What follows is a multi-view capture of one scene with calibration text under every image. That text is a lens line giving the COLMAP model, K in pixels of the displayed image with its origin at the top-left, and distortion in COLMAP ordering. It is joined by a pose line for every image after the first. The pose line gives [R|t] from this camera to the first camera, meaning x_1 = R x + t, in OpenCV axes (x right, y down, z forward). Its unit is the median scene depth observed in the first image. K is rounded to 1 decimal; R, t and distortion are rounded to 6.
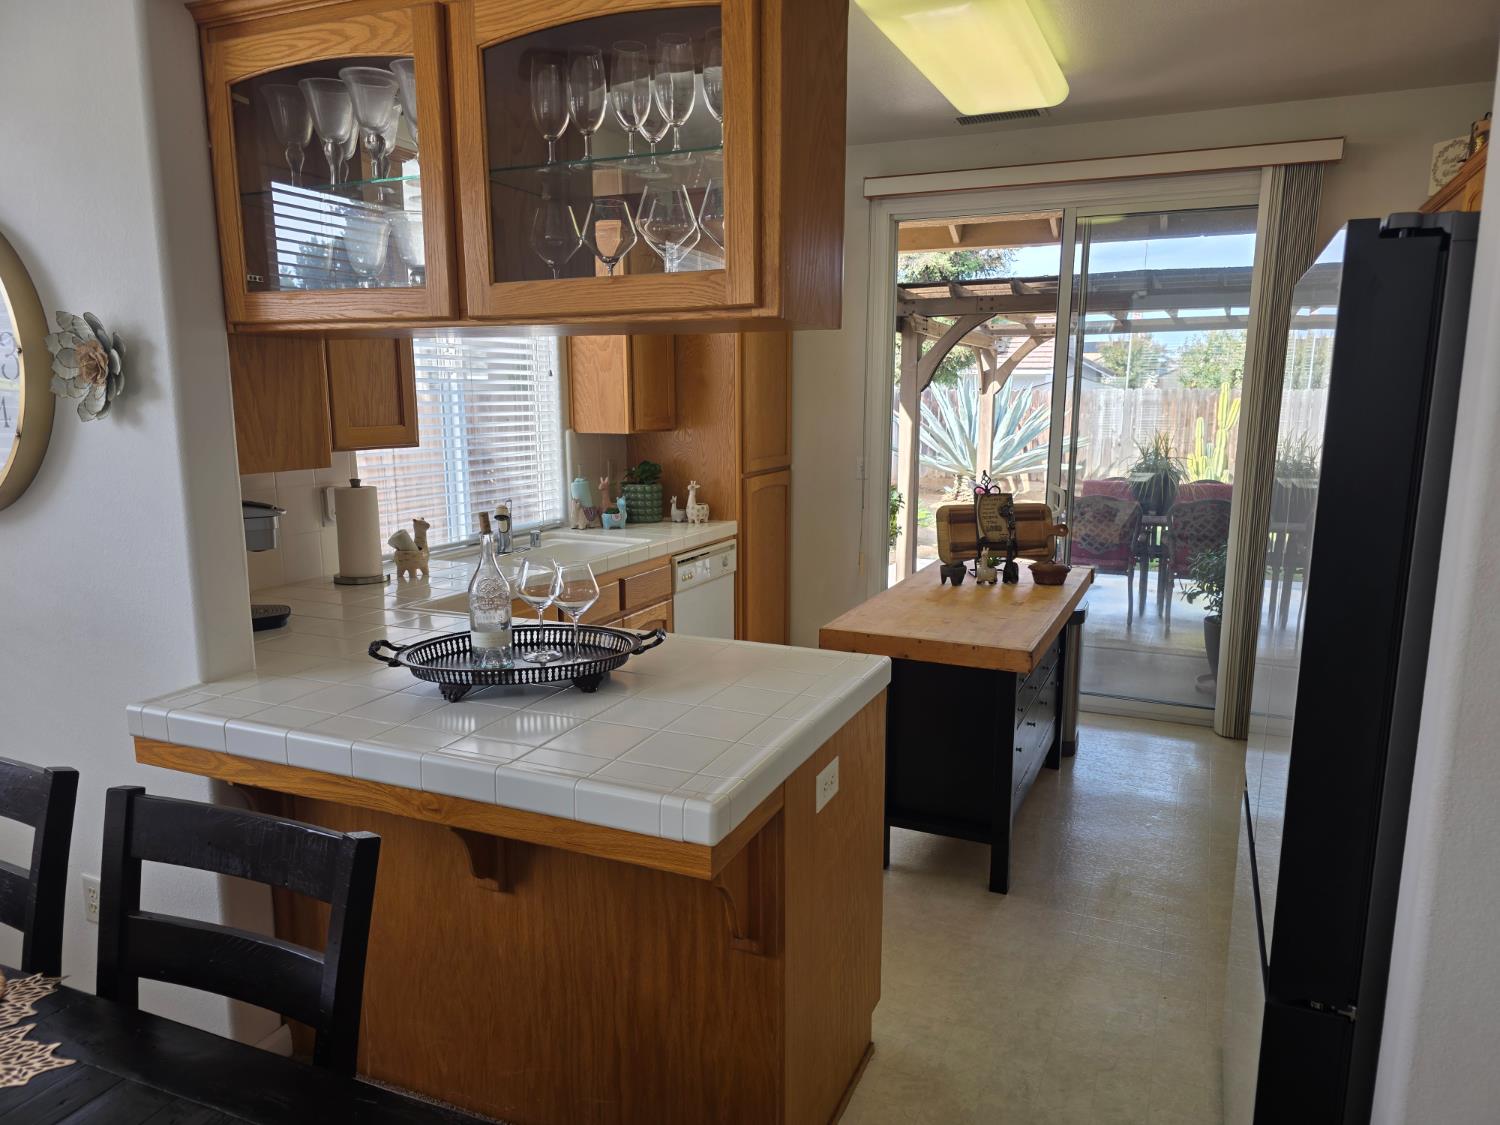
lens RADIAL K [[999.3, 0, 749.8], [0, 999.3, 569.5], [0, 0, 1]] dist [0.057206, -0.054673]
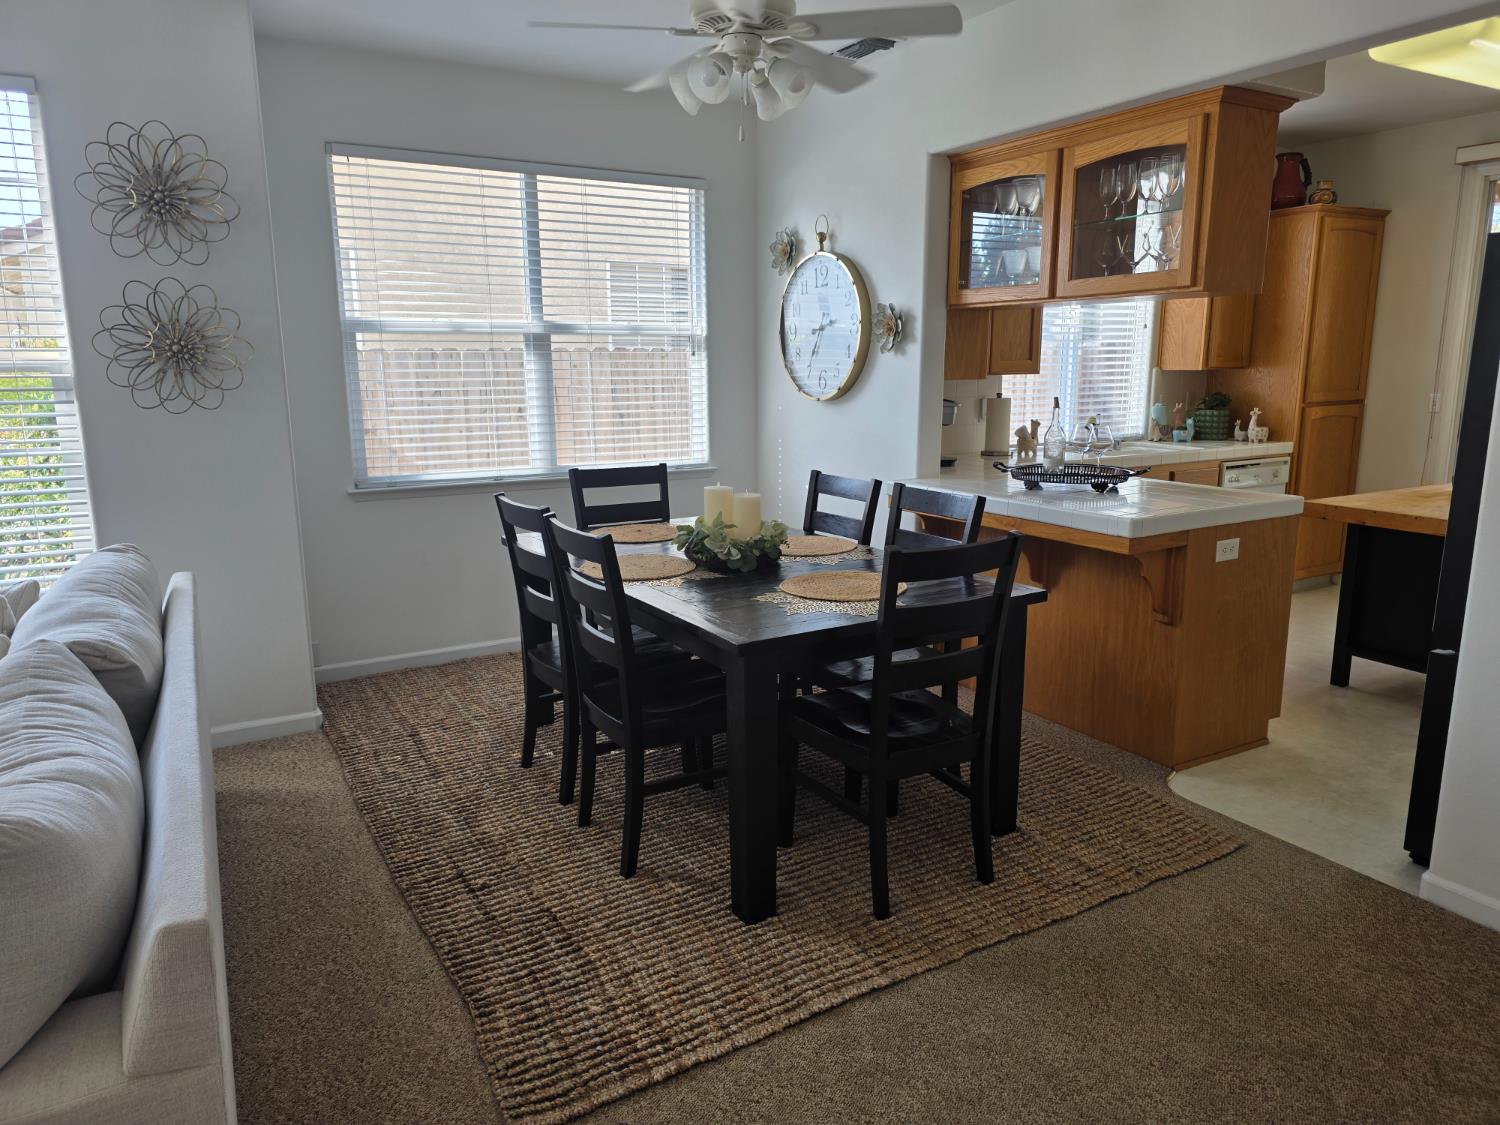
lens RADIAL K [[999.3, 0, 749.8], [0, 999.3, 569.5], [0, 0, 1]] dist [0.057206, -0.054673]
pose [[0.810441, 0.113728, -0.574675, 0.264572], [-0.092553, 0.993512, 0.066092, 0.129387], [0.578463, -0.000376, 0.815708, -0.602797]]
